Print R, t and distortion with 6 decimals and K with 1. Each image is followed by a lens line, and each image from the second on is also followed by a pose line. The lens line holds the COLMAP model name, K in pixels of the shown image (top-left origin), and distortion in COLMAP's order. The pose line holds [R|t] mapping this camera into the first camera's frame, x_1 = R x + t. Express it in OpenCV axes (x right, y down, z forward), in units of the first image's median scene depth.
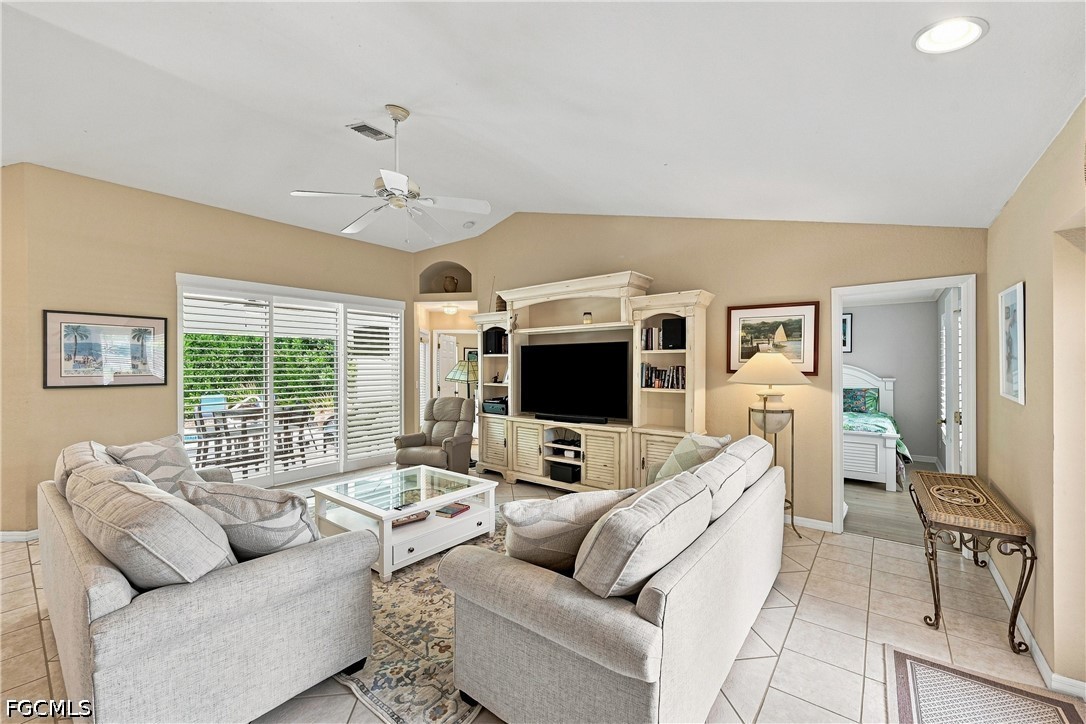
lens RADIAL K [[436.3, 0, 544.4], [0, 436.3, 369.1], [0, 0, 1]] dist [-0.000883, 0.000128]
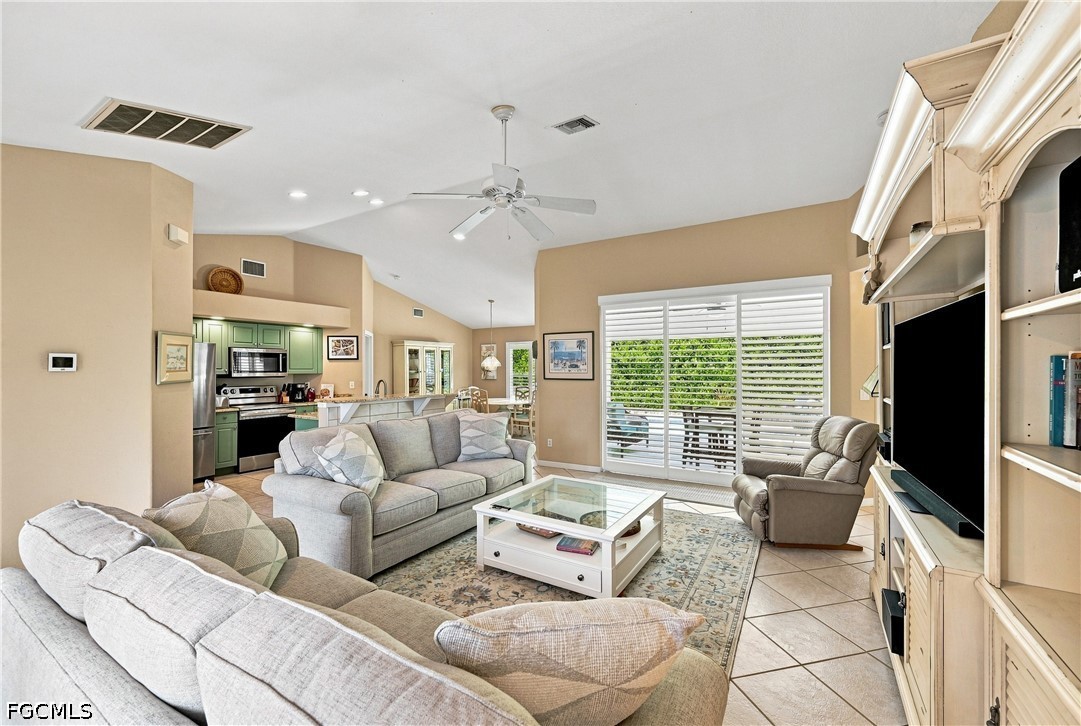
lens RADIAL K [[434.0, 0, 540.5], [0, 434.0, 363.0], [0, 0, 1]] dist [0.000268, 0.000007]
pose [[0.117167, -0.006393, -0.993092, 0.425975], [-0.007345, 0.999946, -0.007304, -0.005438], [0.993085, 0.008150, 0.117114, 0.616815]]
